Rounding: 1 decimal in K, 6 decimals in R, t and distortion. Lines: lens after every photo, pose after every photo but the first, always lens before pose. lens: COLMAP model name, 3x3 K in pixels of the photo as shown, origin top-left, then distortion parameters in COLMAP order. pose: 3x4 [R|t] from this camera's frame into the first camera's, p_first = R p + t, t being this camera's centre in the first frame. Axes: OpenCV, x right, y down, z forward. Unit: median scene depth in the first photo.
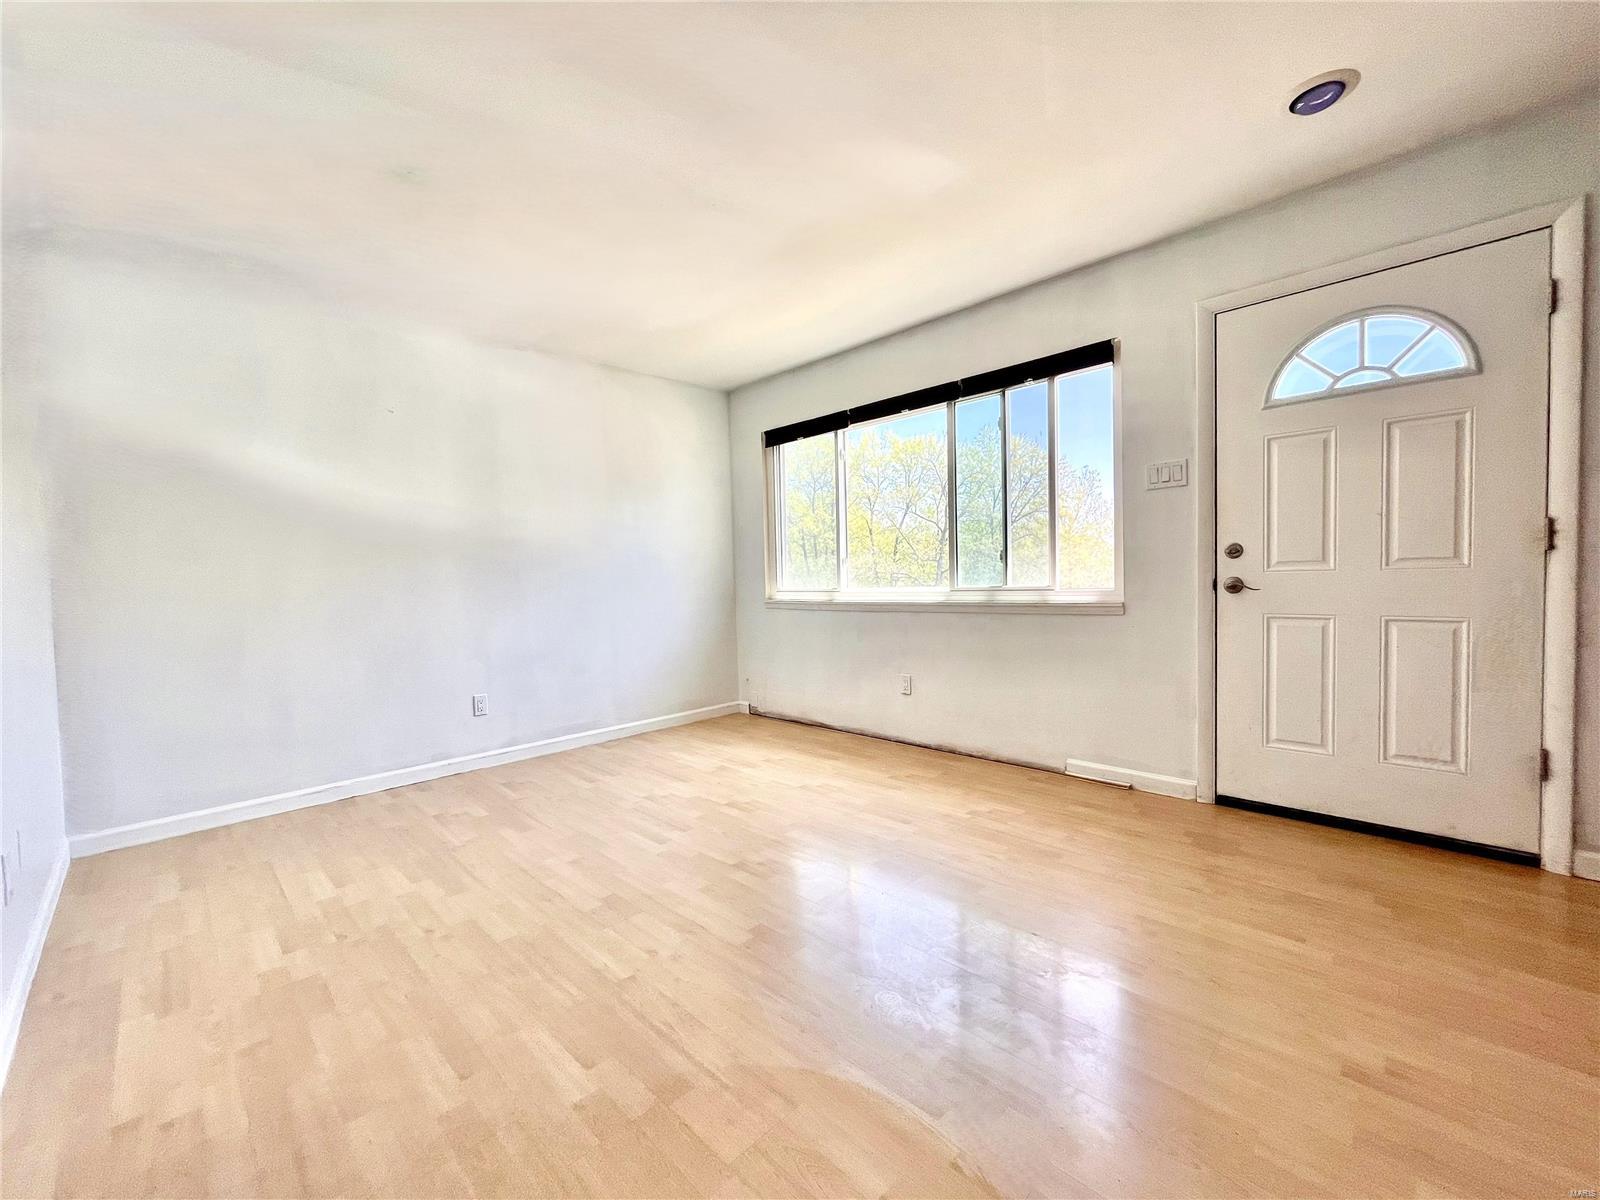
lens RADIAL K [[647.4, 0, 797.4], [0, 647.4, 601.8], [0, 0, 1]] dist [-0.002591, 0.001200]
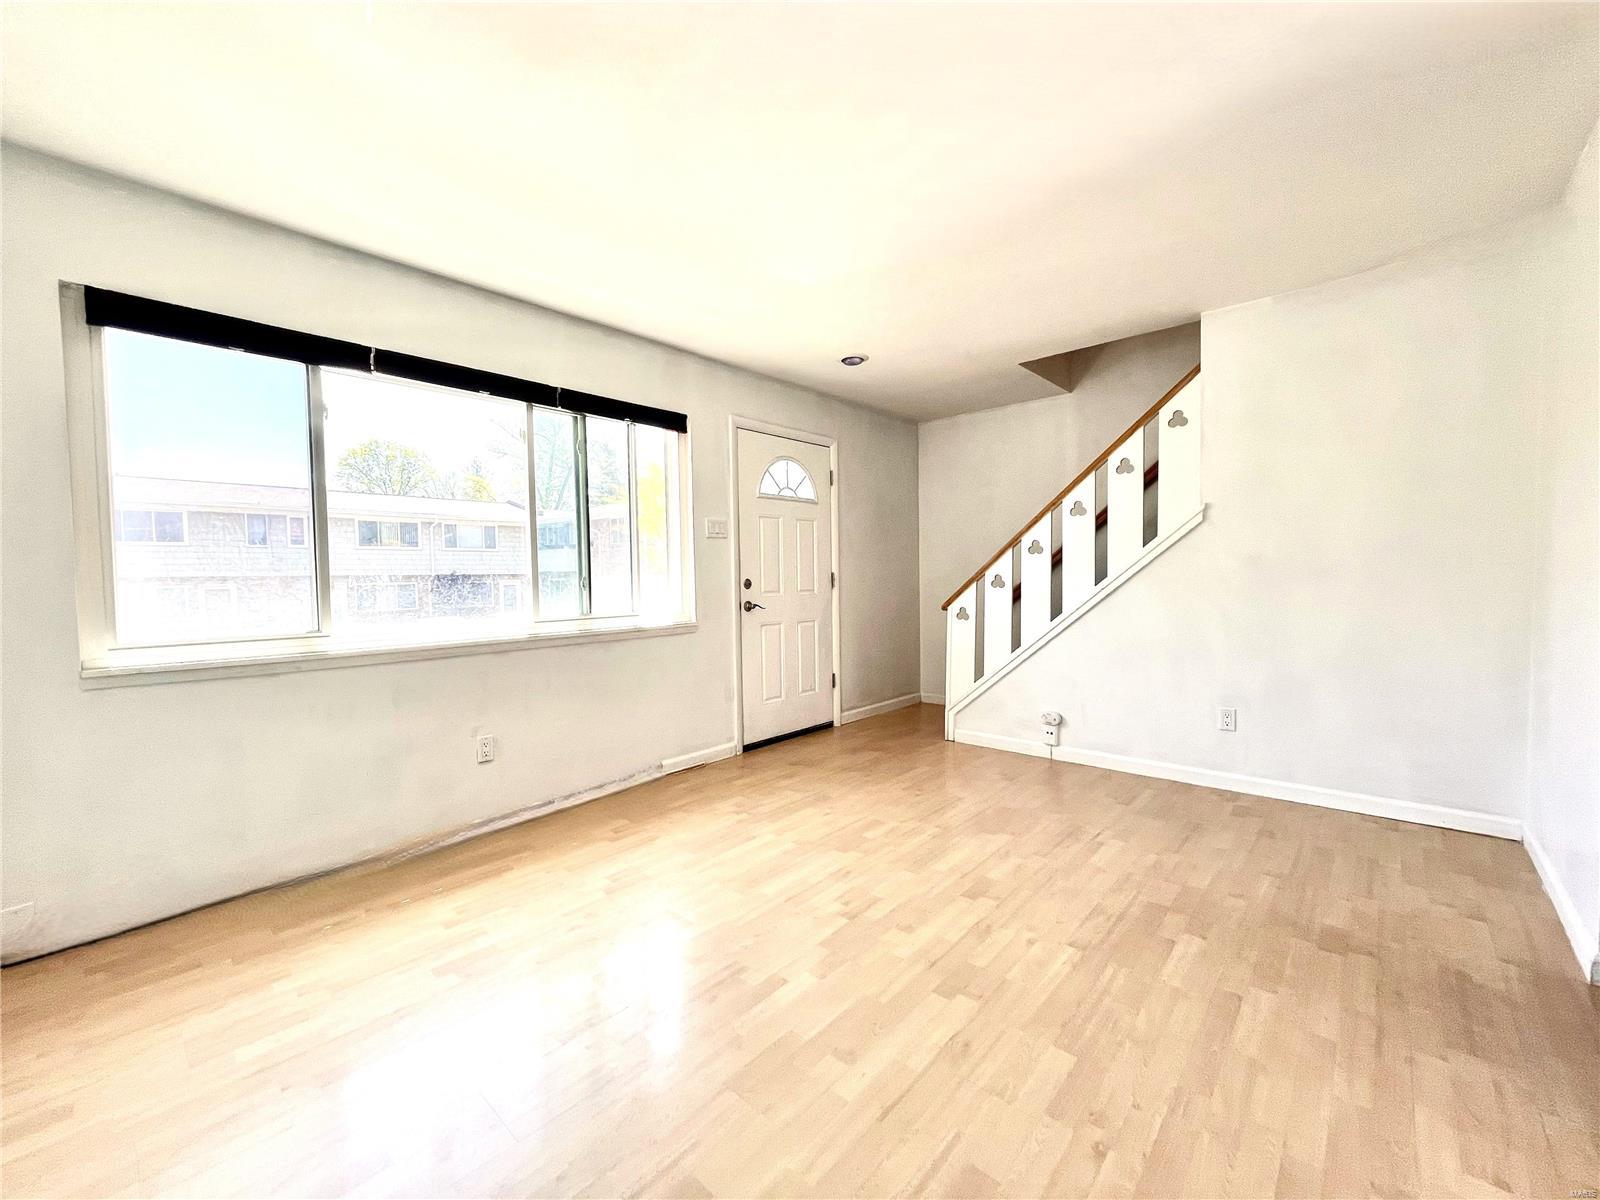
lens RADIAL K [[647.4, 0, 797.5], [0, 647.4, 600.7], [0, 0, 1]] dist [-0.002591, 0.001200]
pose [[-0.045085, -0.009860, 0.998934, -0.943340], [0.055583, 0.998378, 0.012363, -0.054873], [-0.997436, 0.056081, -0.044464, 1.021107]]
